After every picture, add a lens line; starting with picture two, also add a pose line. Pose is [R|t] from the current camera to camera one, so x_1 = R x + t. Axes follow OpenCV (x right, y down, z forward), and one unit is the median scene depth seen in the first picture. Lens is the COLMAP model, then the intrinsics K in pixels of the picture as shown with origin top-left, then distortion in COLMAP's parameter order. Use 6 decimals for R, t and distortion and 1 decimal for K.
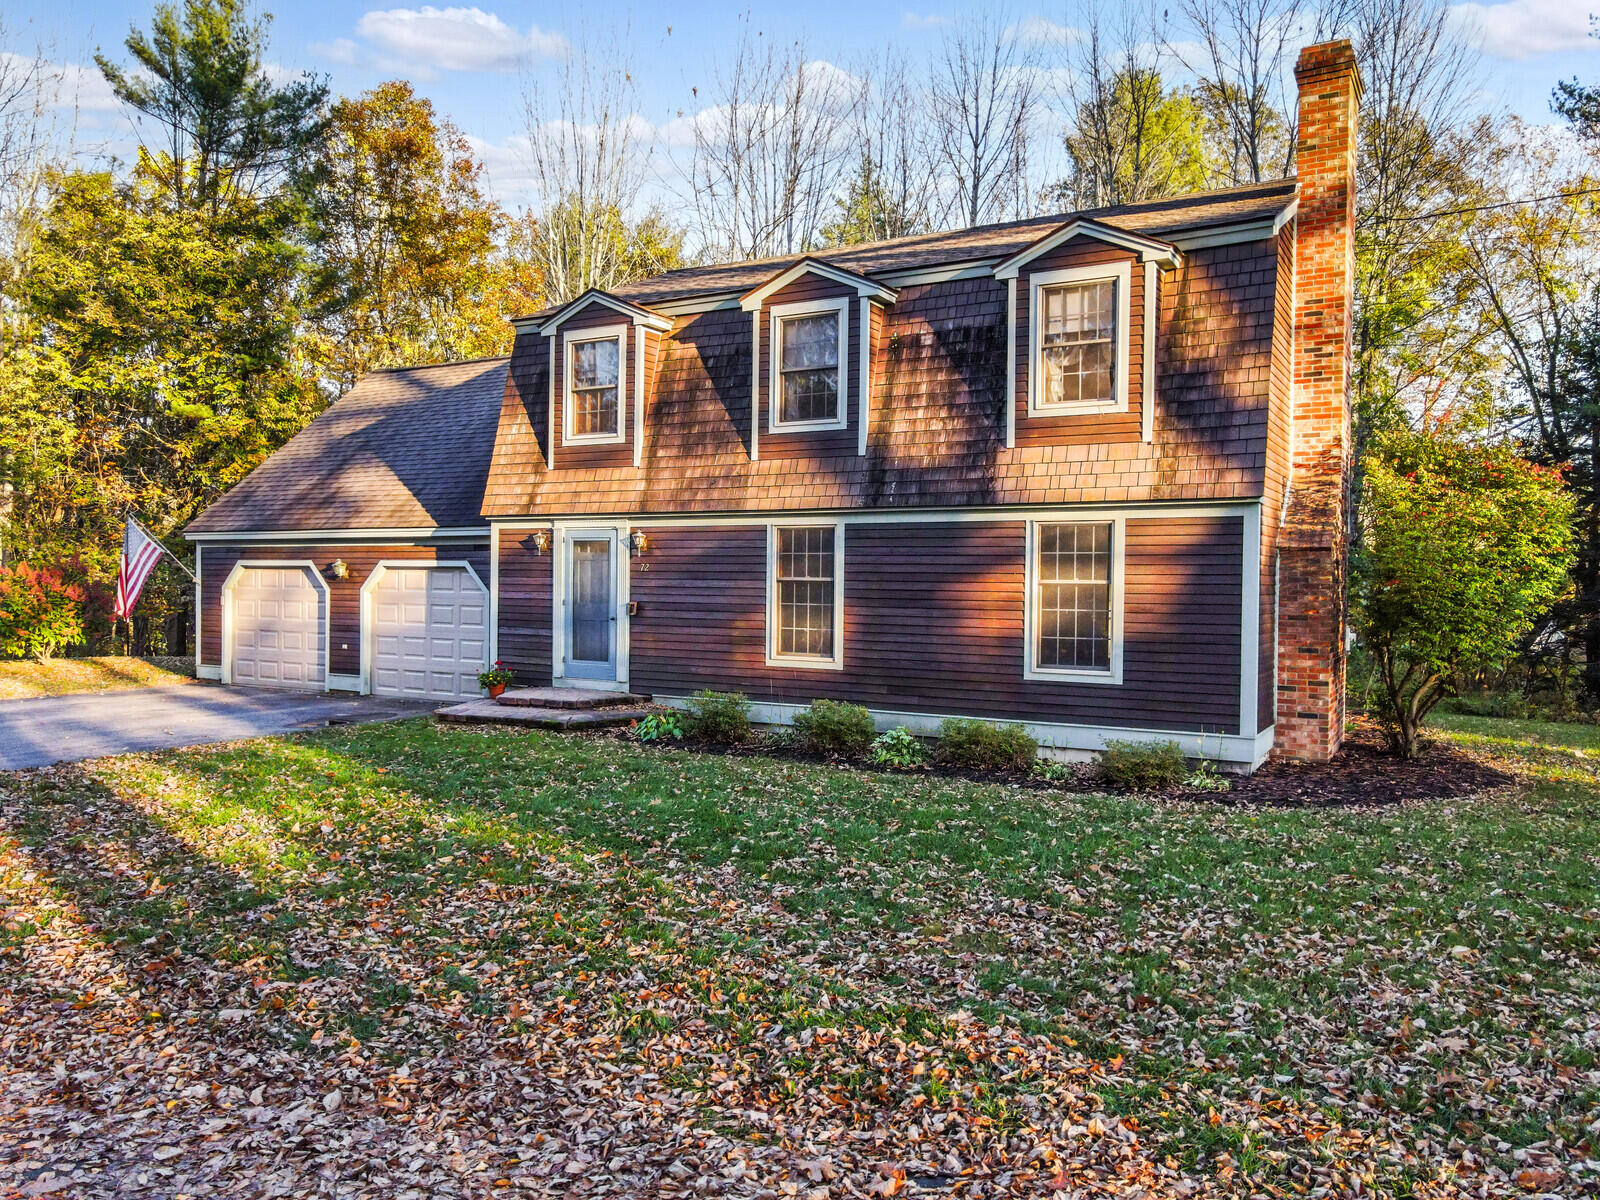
lens RADIAL K [[1208.7, 0, 800.0], [0, 1208.7, 600.0], [0, 0, 1]] dist [-0.000869, 0.003227]
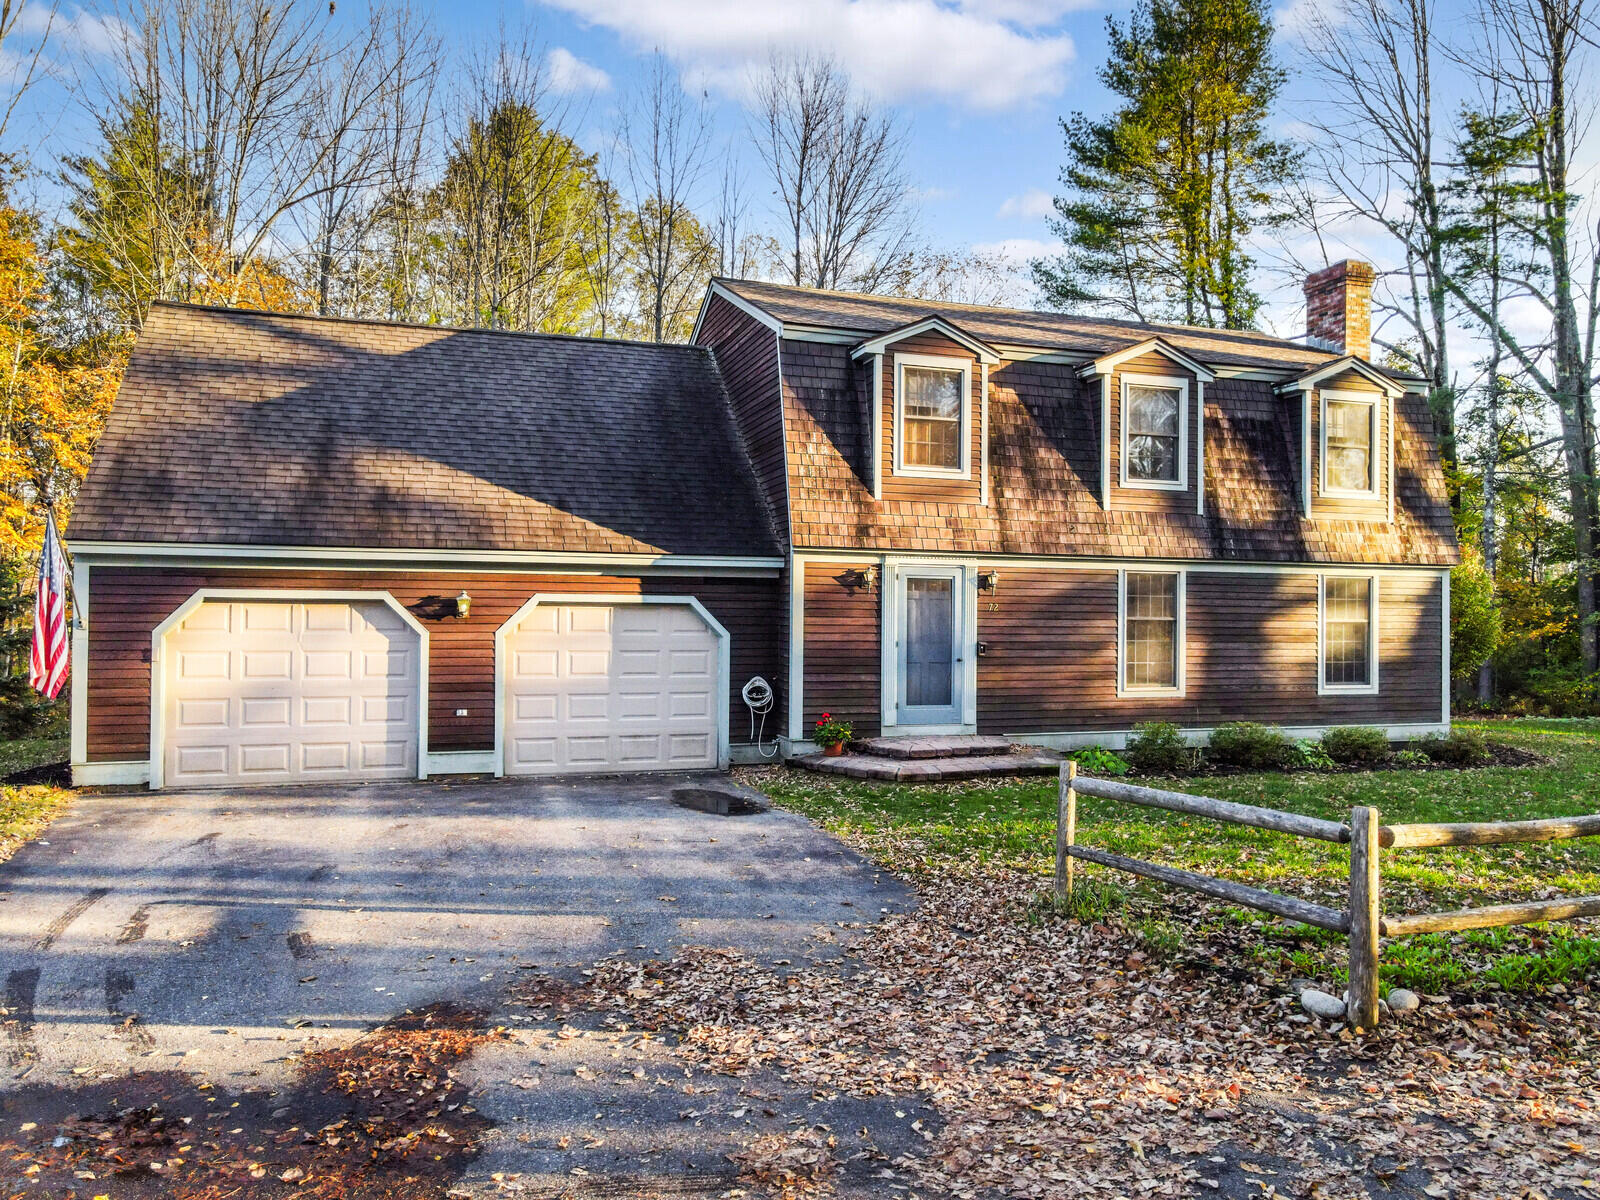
lens RADIAL K [[1085.5, 0, 800.0], [0, 1085.5, 600.0], [0, 0, 1]] dist [0.001867, 0.001161]
pose [[0.672506, 0.007677, 0.740051, -0.886708], [0.010590, 0.999744, -0.019994, -0.016394], [-0.740015, 0.021283, 0.672253, 0.510936]]
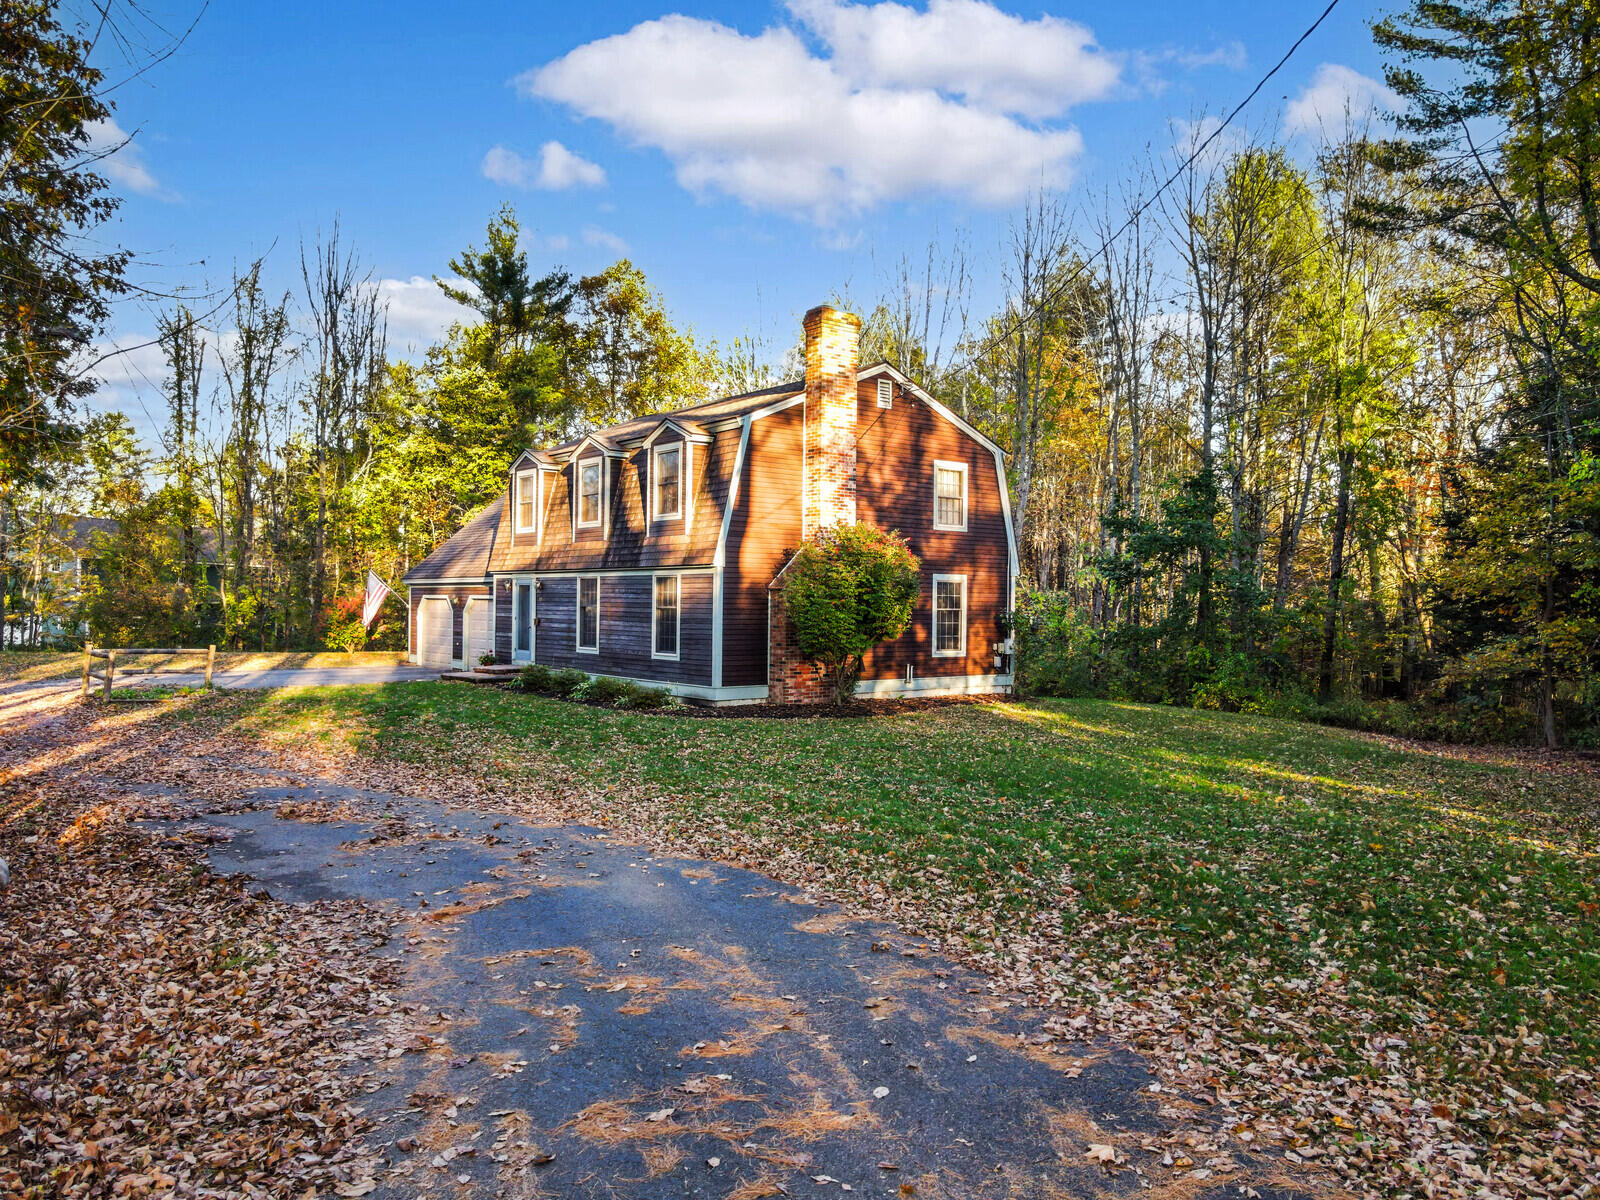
lens RADIAL K [[1208.7, 0, 800.0], [0, 1208.7, 600.0], [0, 0, 1]] dist [-0.000869, 0.003227]
pose [[0.931197, -0.001001, -0.364515, 0.917499], [-0.007259, 0.999747, -0.021291, 0.009562], [0.364444, 0.022473, 0.930954, -0.589616]]
